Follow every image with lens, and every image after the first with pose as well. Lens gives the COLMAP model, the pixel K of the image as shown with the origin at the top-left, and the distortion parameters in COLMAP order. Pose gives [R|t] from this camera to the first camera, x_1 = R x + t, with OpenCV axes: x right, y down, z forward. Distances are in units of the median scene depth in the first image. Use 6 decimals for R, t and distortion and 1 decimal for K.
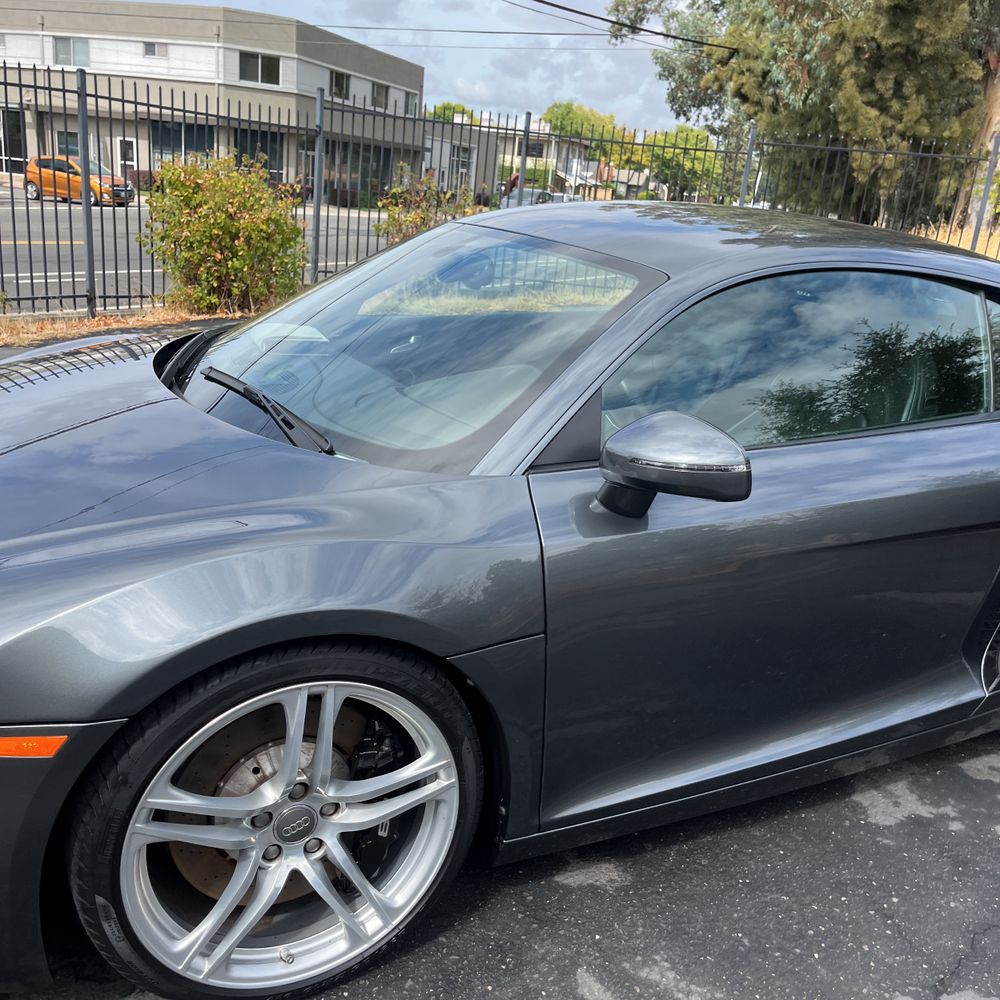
lens RADIAL K [[1041.7, 0, 501.9], [0, 1041.7, 511.2], [0, 0, 1]] dist [0.029411, -0.006453]
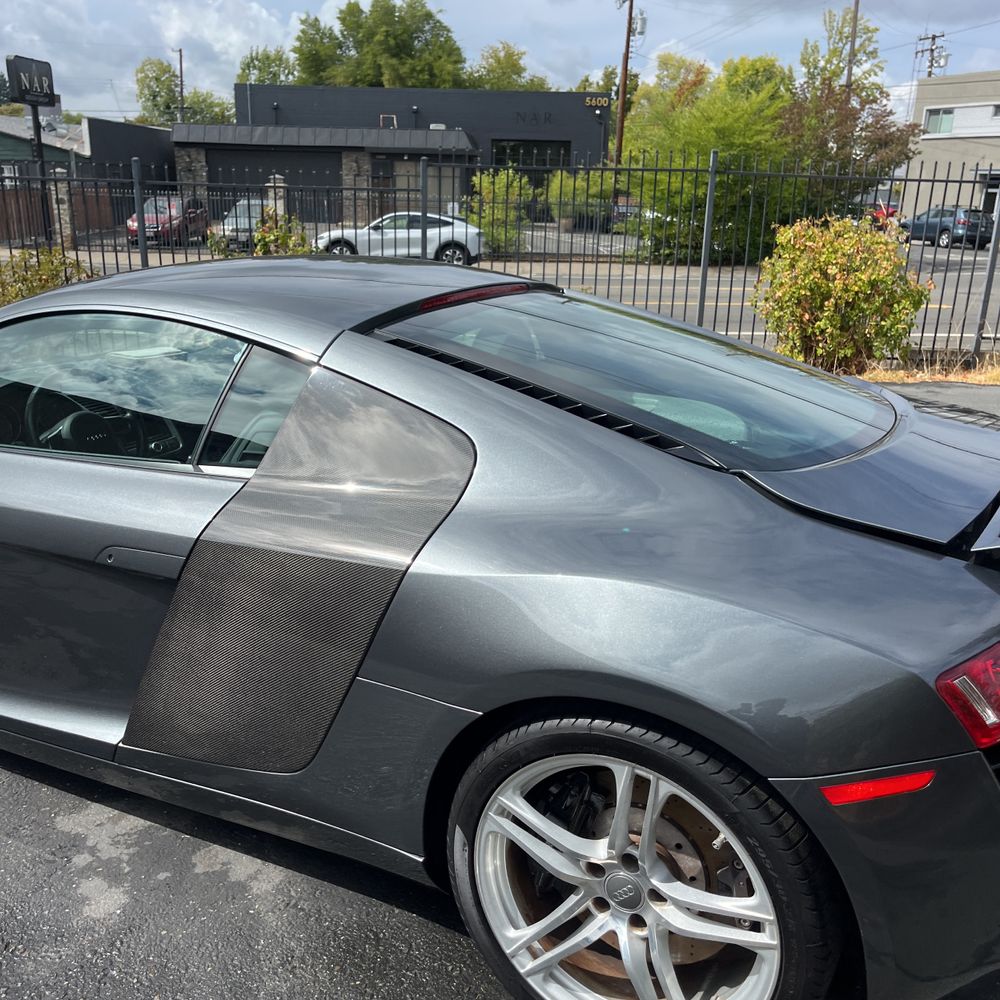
lens RADIAL K [[1024.1, 0, 484.2], [0, 1024.1, 508.2], [0, 0, 1]] dist [0.048771, -0.036997]
pose [[0.565022, 0.179479, -0.805318, 0.091110], [-0.226238, 0.972345, 0.057972, -0.011393], [0.793453, 0.149438, 0.590001, 0.043762]]
